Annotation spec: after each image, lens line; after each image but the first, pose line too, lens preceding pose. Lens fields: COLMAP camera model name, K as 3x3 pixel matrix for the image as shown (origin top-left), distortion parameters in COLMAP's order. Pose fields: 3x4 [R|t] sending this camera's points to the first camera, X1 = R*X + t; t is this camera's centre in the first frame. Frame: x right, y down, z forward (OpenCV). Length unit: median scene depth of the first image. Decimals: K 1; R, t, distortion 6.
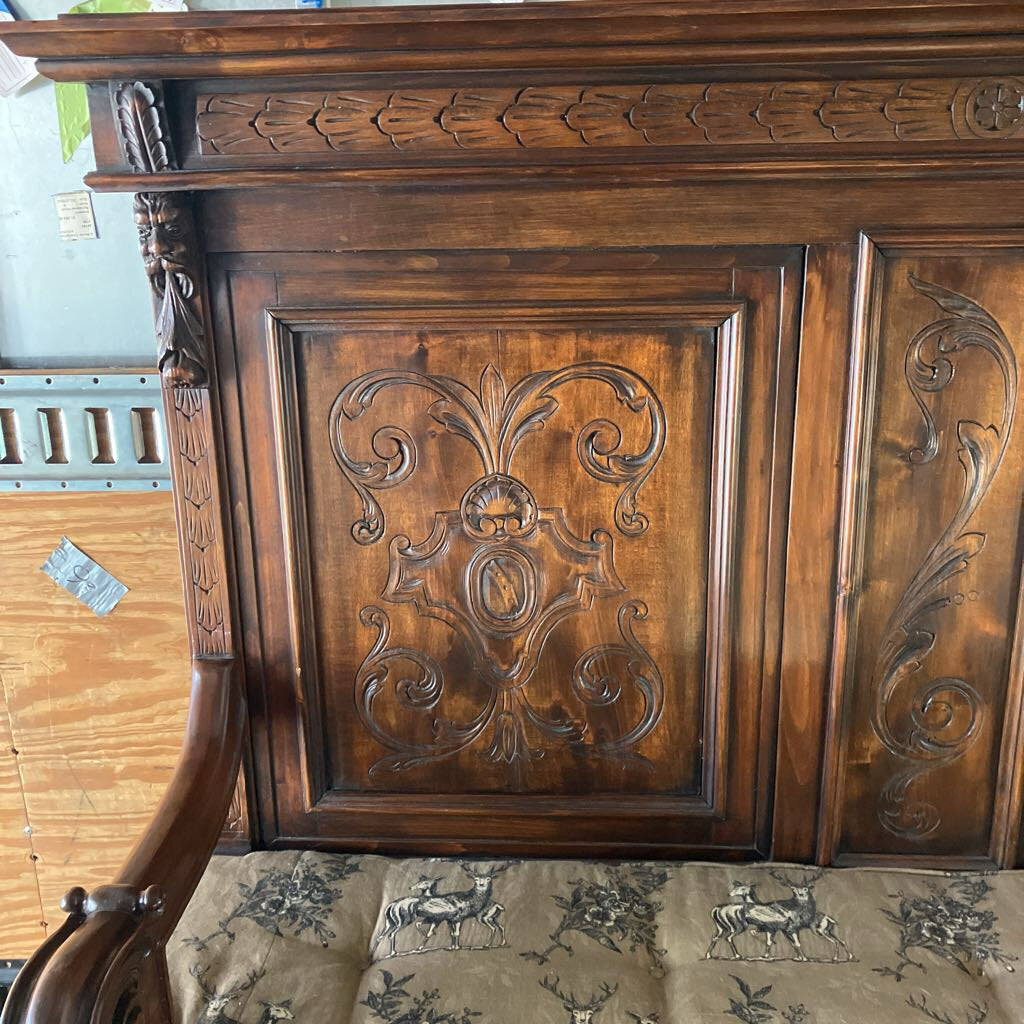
lens RADIAL K [[1156.3, 0, 512.0], [0, 1156.3, 512.0], [0, 0, 1]] dist [0.177235, -0.473515]
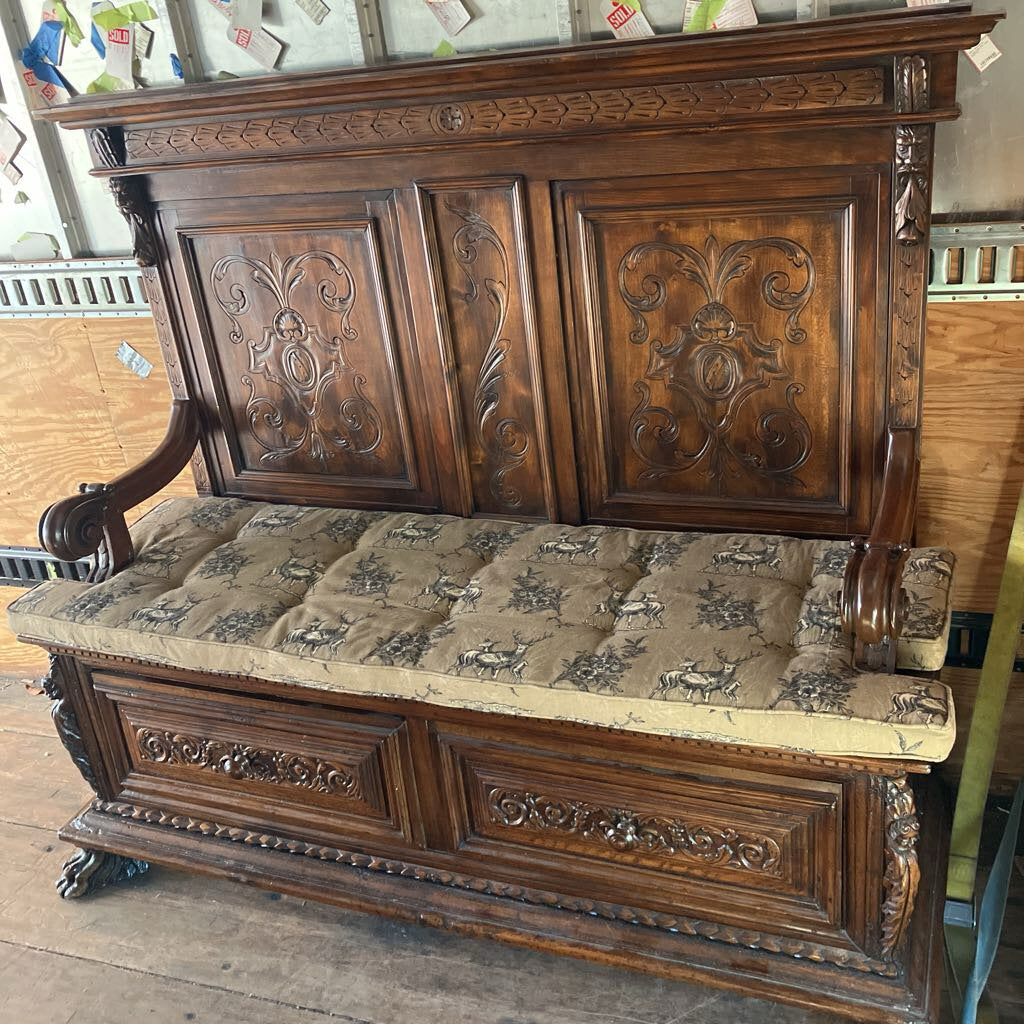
lens RADIAL K [[1057.8, 0, 512.0], [0, 1057.8, 512.0], [0, 0, 1]] dist [0.031907, -0.103480]
pose [[0.948015, 0.057187, -0.313044, 0.930713], [-0.010275, 0.988708, 0.149503, 0.037079], [0.318059, -0.138515, 0.937898, -0.622786]]
